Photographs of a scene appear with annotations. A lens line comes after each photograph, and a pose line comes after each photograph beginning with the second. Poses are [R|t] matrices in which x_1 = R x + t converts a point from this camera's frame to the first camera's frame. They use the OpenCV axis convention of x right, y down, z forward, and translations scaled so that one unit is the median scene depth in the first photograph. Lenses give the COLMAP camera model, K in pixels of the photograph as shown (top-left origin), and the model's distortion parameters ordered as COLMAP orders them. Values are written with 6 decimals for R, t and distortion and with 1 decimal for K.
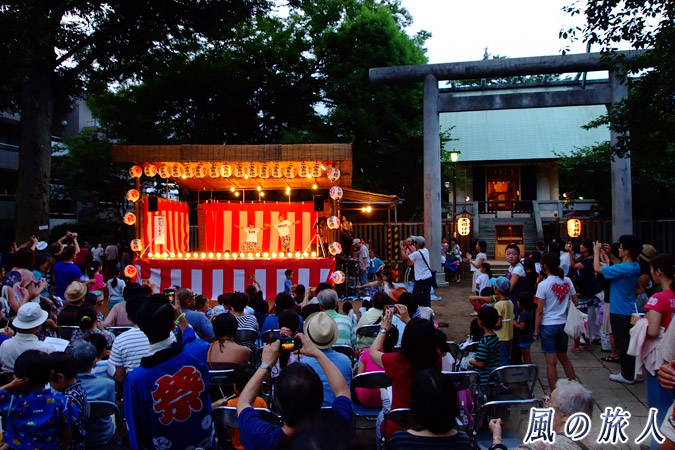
lens RADIAL K [[558.5, 0, 337.7], [0, 558.5, 213.8], [0, 0, 1]] dist [-0.009329, -0.003044]
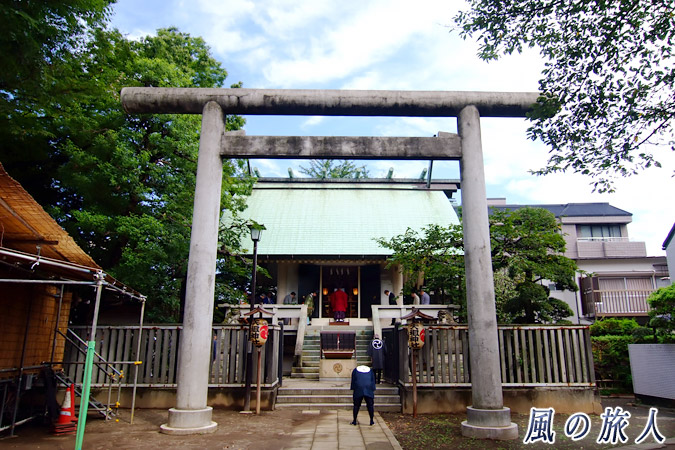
lens RADIAL K [[558.5, 0, 337.7], [0, 558.5, 213.8], [0, 0, 1]] dist [-0.009329, -0.003044]
pose [[0.968257, 0.066122, 0.241054, 0.121468], [-0.018633, 0.980787, -0.194188, 0.008728], [-0.249263, 0.183532, 0.950886, 0.266699]]
